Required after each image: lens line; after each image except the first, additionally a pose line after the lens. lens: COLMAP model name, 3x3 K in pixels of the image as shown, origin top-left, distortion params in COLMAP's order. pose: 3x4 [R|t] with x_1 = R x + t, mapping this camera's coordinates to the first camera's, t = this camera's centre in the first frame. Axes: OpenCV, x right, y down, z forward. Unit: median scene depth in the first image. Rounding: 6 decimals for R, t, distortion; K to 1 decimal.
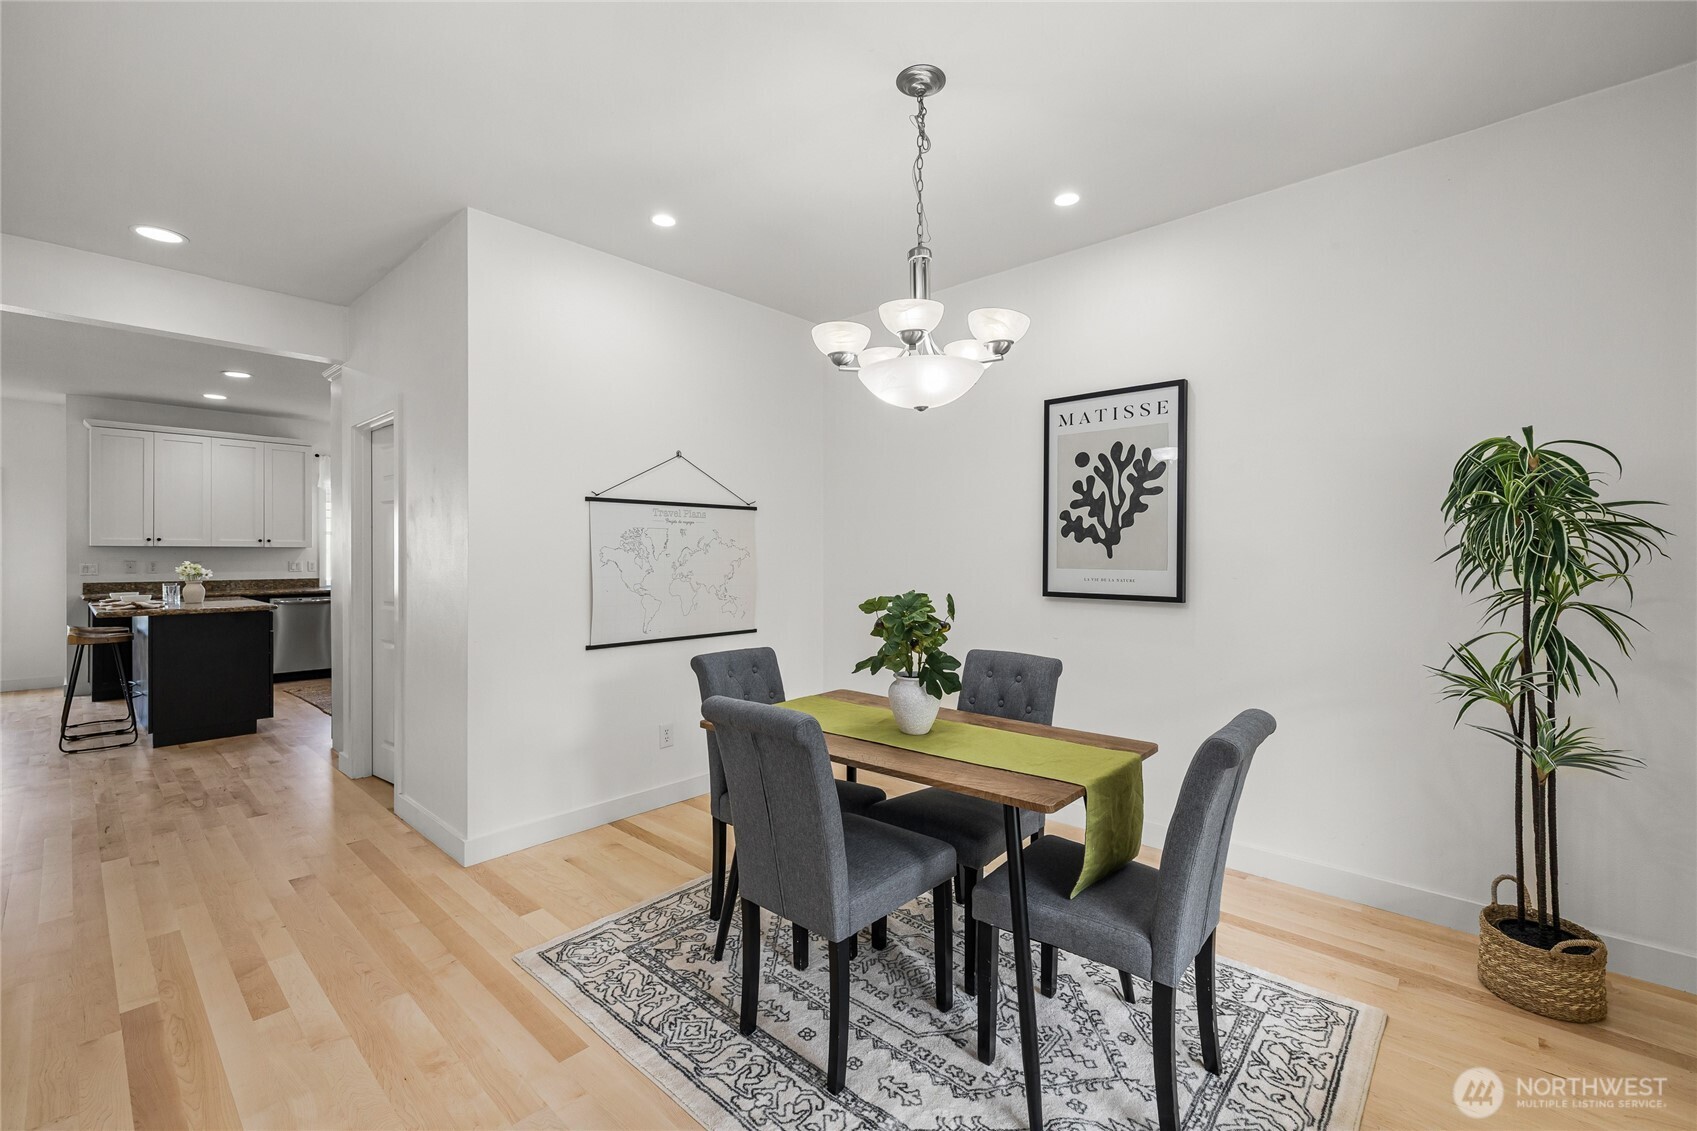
lens RADIAL K [[725.0, 0, 840.1], [0, 725.0, 557.4], [0, 0, 1]] dist [0.000225, 0.000103]
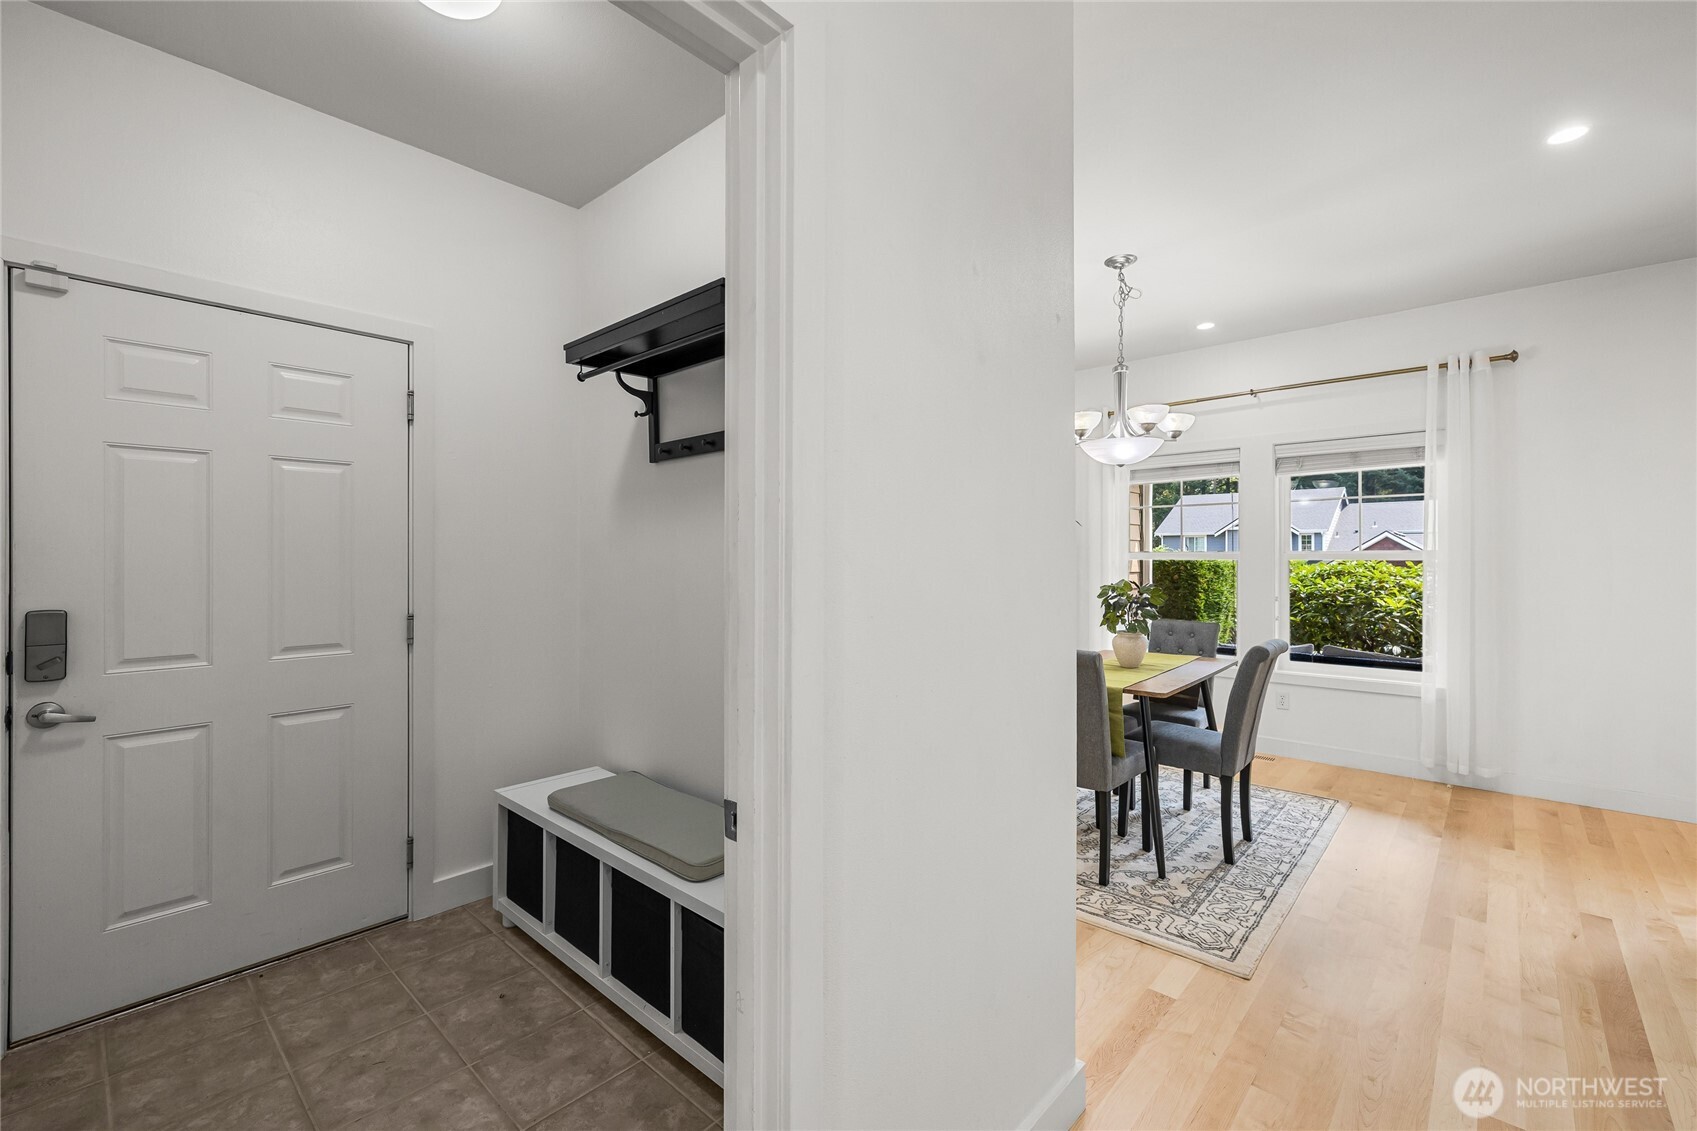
lens RADIAL K [[725.0, 0, 846.6], [0, 725.0, 557.3], [0, 0, 1]] dist [0.000225, 0.000103]
pose [[-0.017224, -0.001960, 0.999850, -1.510068], [0.001710, 0.999997, 0.001990, -0.009533], [-0.999850, 0.001744, -0.017220, 1.668213]]
